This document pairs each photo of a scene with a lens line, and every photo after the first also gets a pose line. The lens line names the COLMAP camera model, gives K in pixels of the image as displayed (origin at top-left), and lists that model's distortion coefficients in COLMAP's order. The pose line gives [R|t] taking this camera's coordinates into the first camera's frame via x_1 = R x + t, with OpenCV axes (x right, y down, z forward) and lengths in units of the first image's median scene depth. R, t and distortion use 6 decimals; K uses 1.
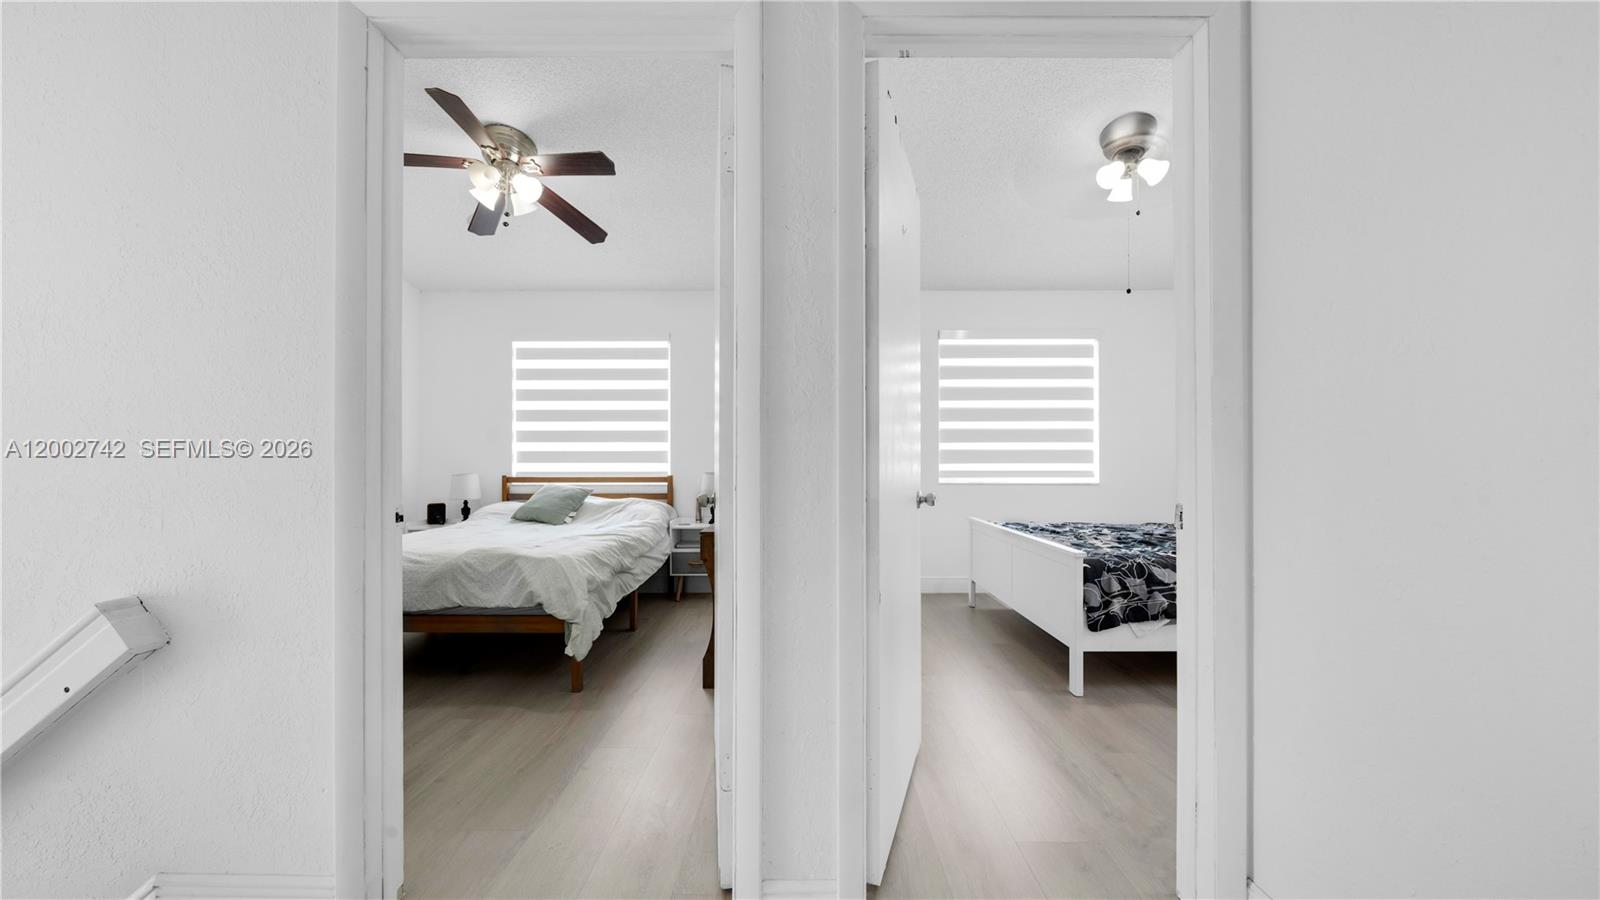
lens RADIAL K [[557.1, 0, 797.3], [0, 557.1, 460.4], [0, 0, 1]] dist [-0.000495, -0.000012]
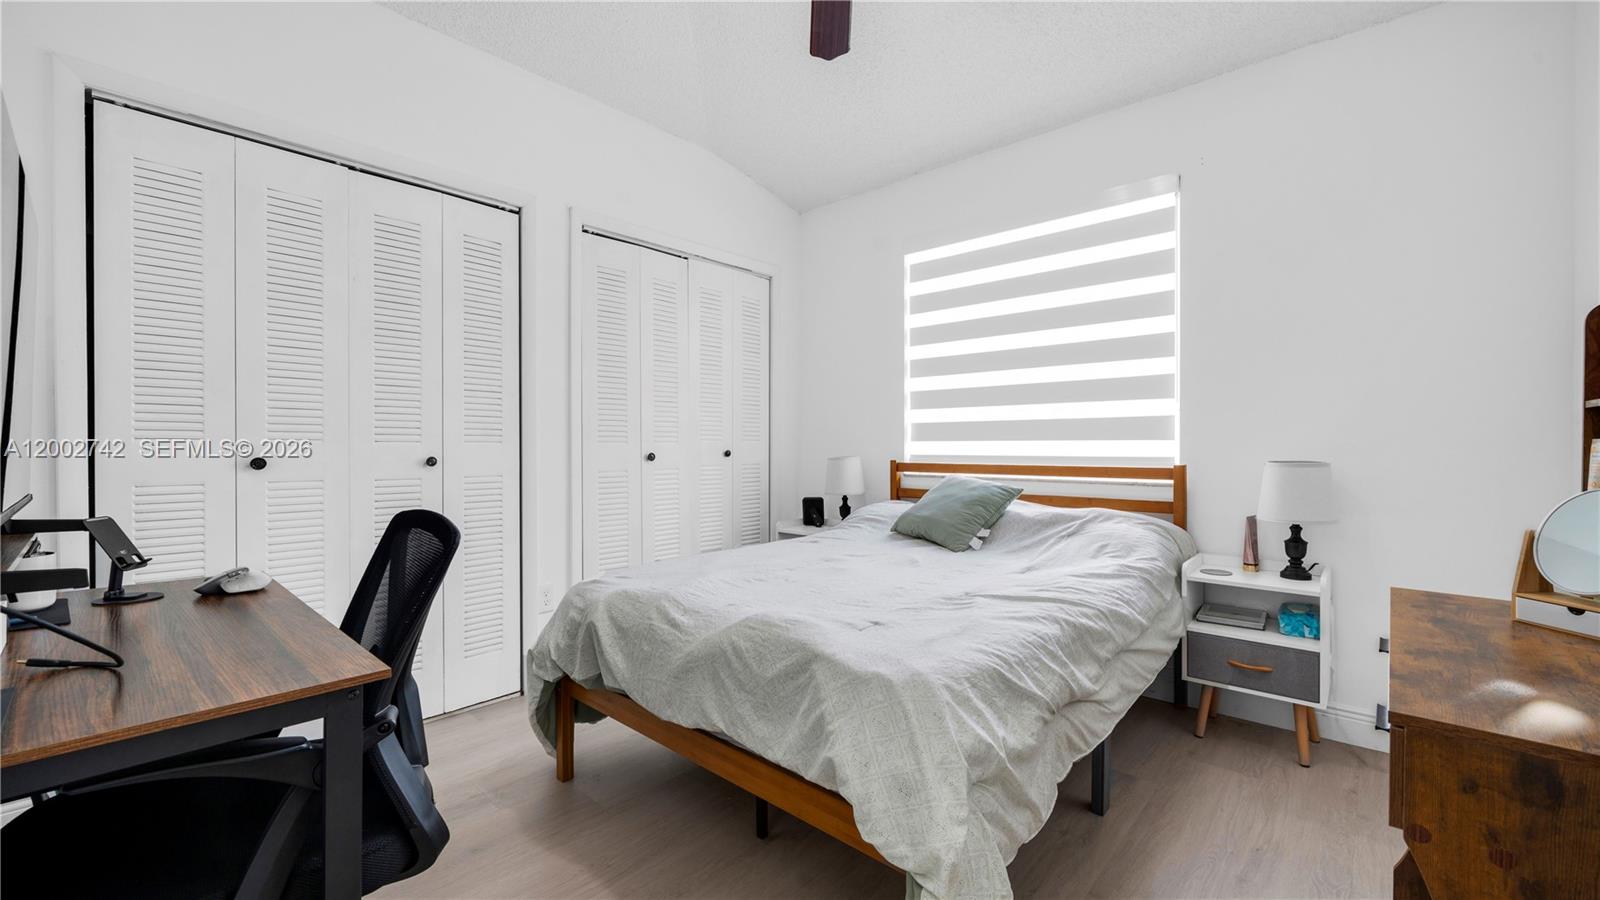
lens RADIAL K [[650.0, 0, 795.1], [0, 650.0, 452.7], [0, 0, 1]] dist [-0.008124, 0.000118]
pose [[0.749600, 0.008213, -0.661840, -0.112992], [0.005088, 0.999822, 0.018169, 0.003786], [0.661871, -0.016987, 0.749425, 0.377882]]
